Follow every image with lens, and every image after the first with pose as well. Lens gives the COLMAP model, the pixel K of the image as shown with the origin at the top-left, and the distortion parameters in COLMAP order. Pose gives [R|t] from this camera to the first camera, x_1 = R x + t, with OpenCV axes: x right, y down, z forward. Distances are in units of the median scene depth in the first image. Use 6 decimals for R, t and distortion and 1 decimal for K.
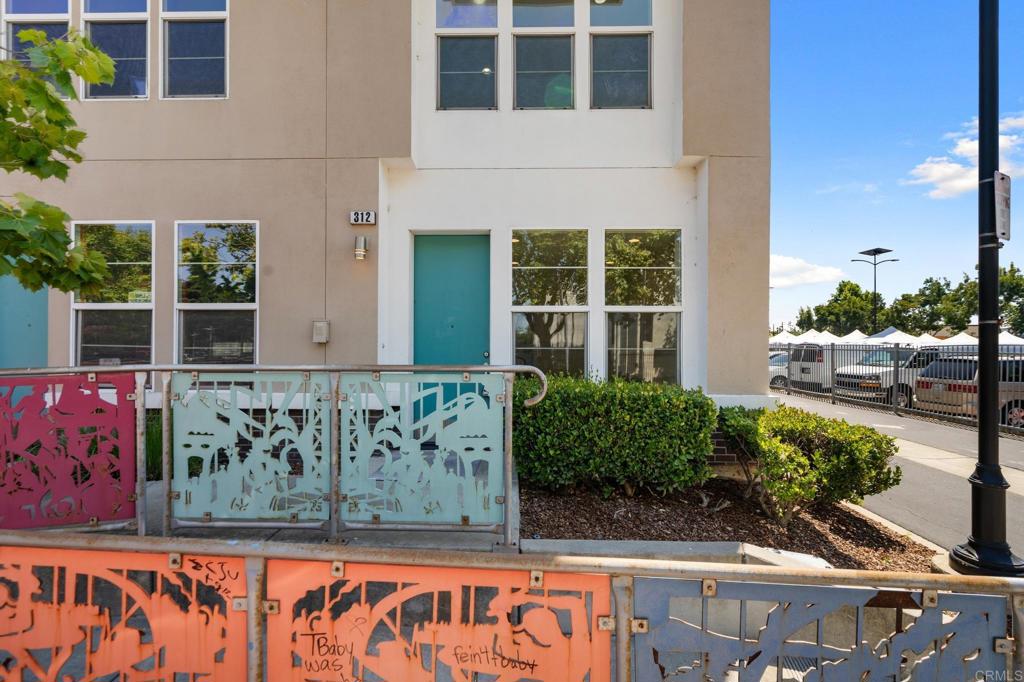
lens RADIAL K [[475.0, 0, 512.7], [0, 475.0, 341.2], [0, 0, 1]] dist [-0.007395, 0.003227]
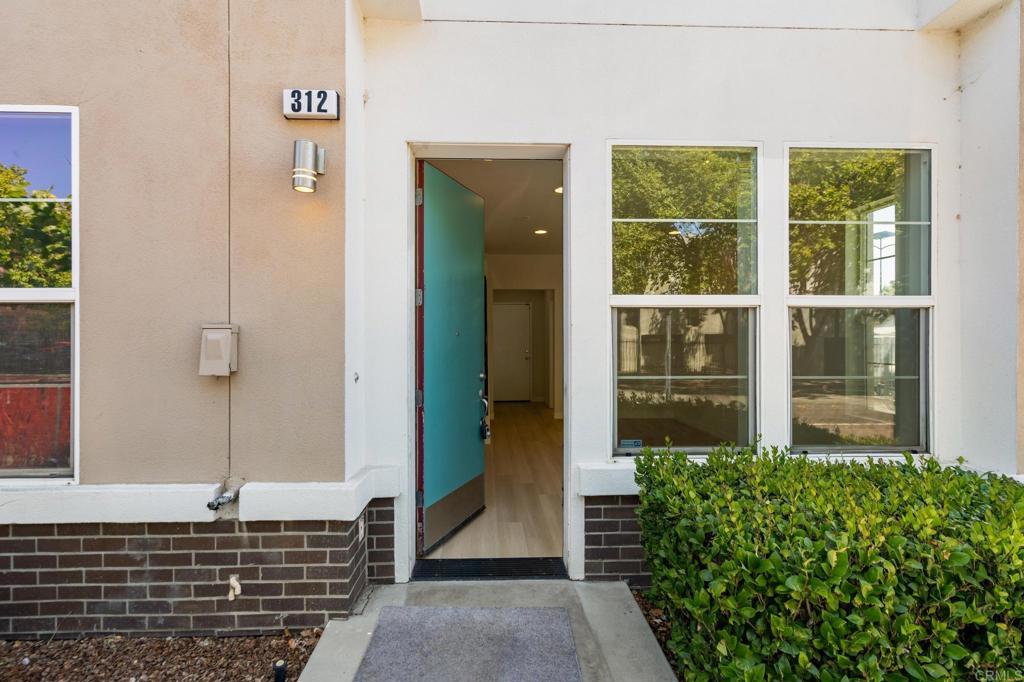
lens RADIAL K [[475.0, 0, 507.4], [0, 475.0, 337.2], [0, 0, 1]] dist [-0.007395, 0.003227]
pose [[0.999013, -0.002869, 0.044325, -0.138406], [0.002637, 0.999982, 0.005299, -0.033253], [-0.044339, -0.005177, 0.999003, 0.502926]]
